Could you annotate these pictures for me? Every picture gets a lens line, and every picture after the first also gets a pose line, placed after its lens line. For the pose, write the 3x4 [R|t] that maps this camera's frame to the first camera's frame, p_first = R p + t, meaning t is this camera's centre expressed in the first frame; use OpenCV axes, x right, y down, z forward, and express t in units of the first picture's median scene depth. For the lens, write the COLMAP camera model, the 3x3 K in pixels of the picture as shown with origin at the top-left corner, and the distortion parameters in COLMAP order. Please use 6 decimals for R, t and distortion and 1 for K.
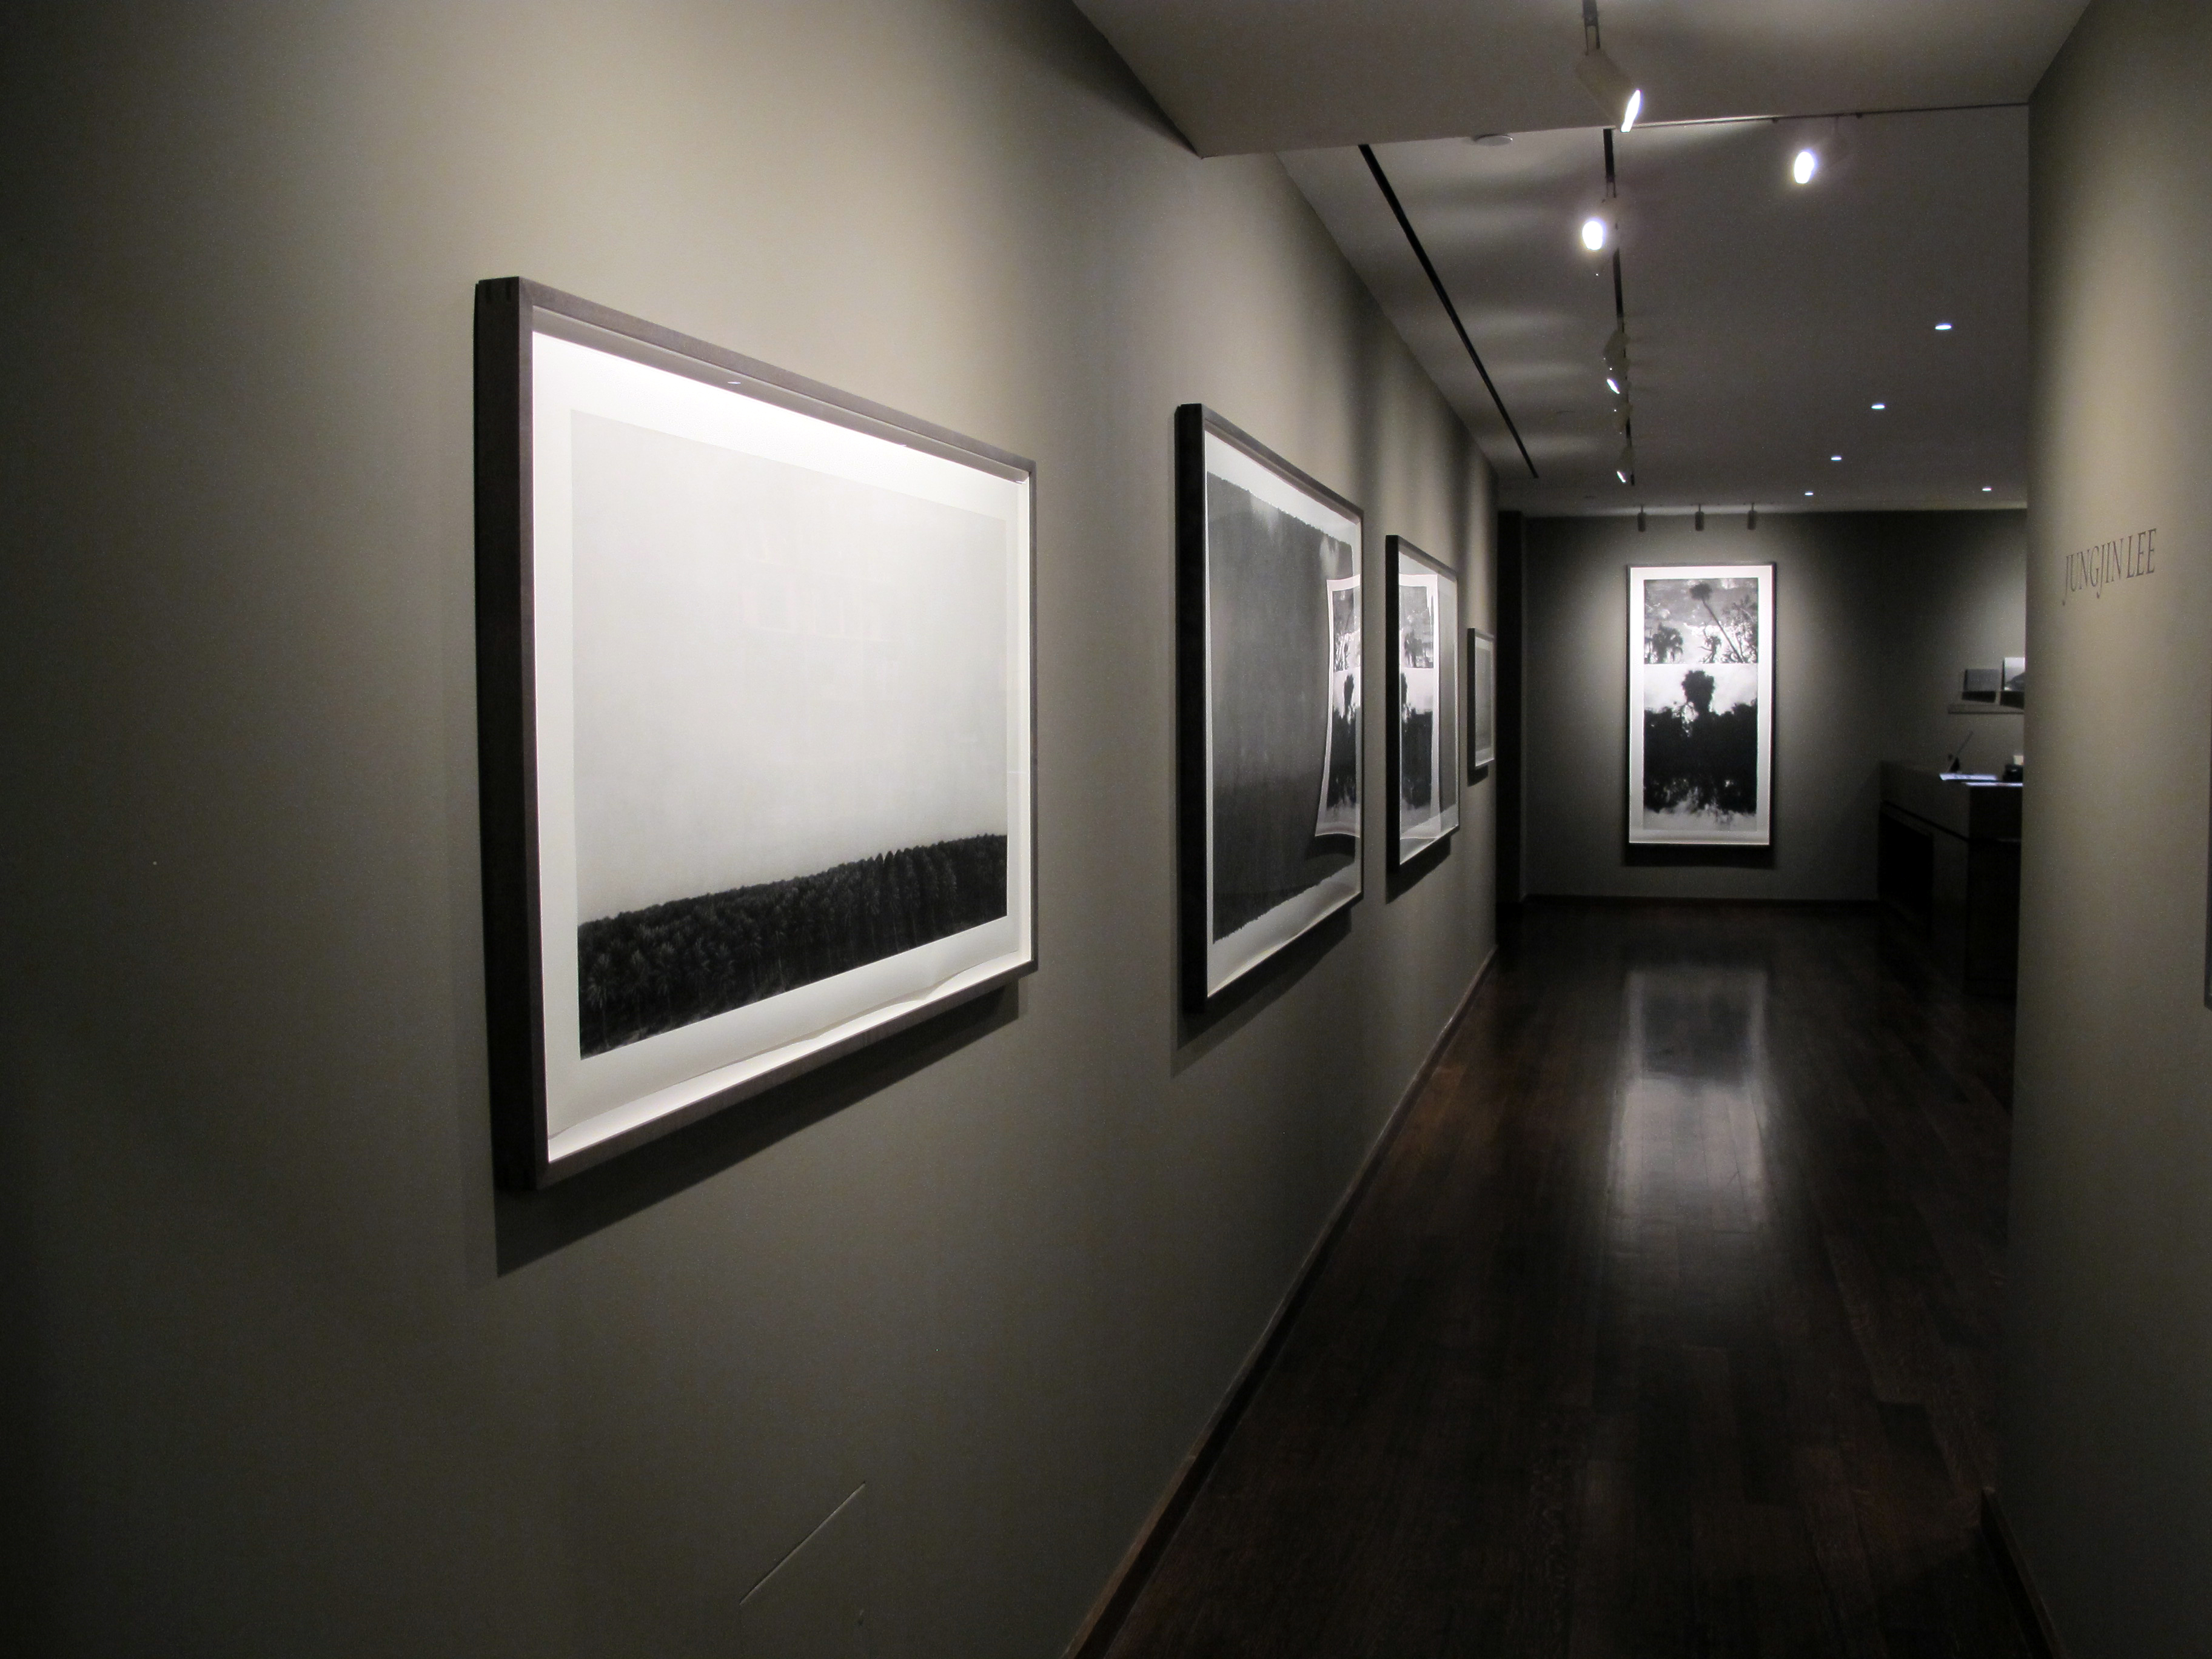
lens RADIAL K [[1869.7, 0, 1106.0], [0, 1869.7, 829.5], [0, 0, 1]] dist [-0.133479, 0.096099]
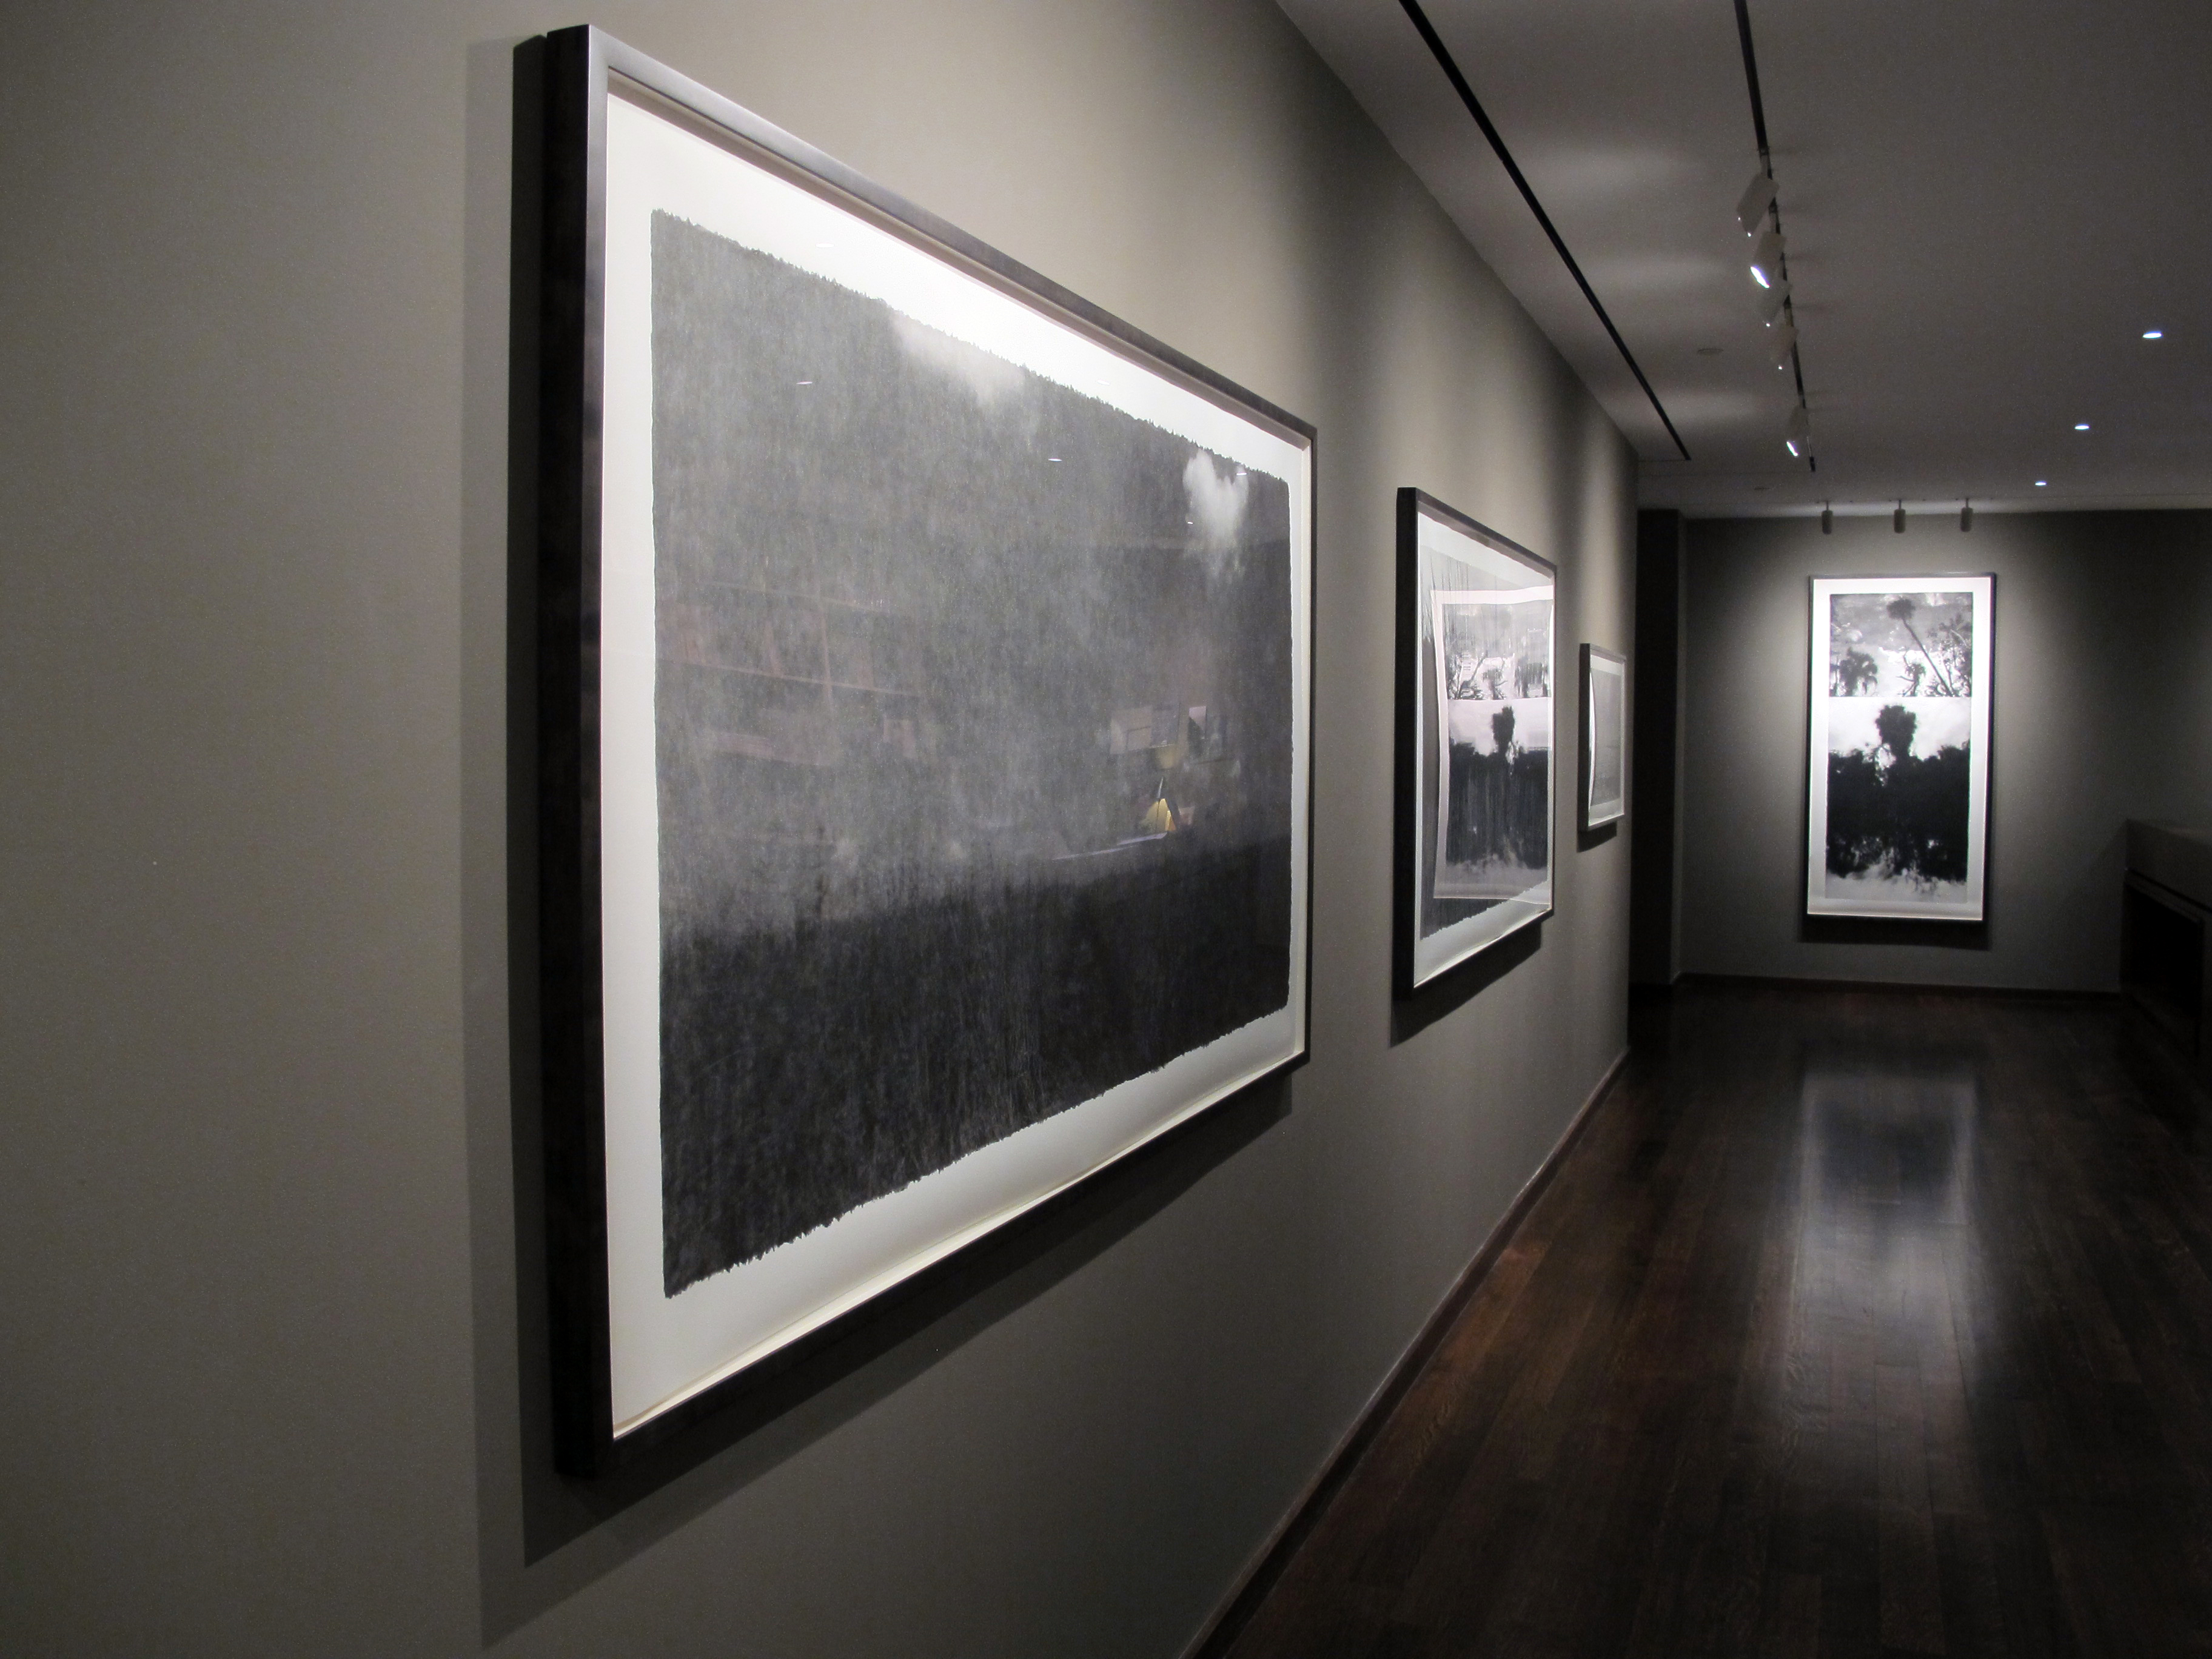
lens RADIAL K [[1869.7, 0, 1106.0], [0, 1869.7, 829.5], [0, 0, 1]] dist [-0.133479, 0.096099]
pose [[0.994804, 0.017884, -0.100223, 0.054700], [-0.019524, 0.999691, -0.015413, -0.011833], [0.099916, 0.017290, 0.994846, 0.159185]]
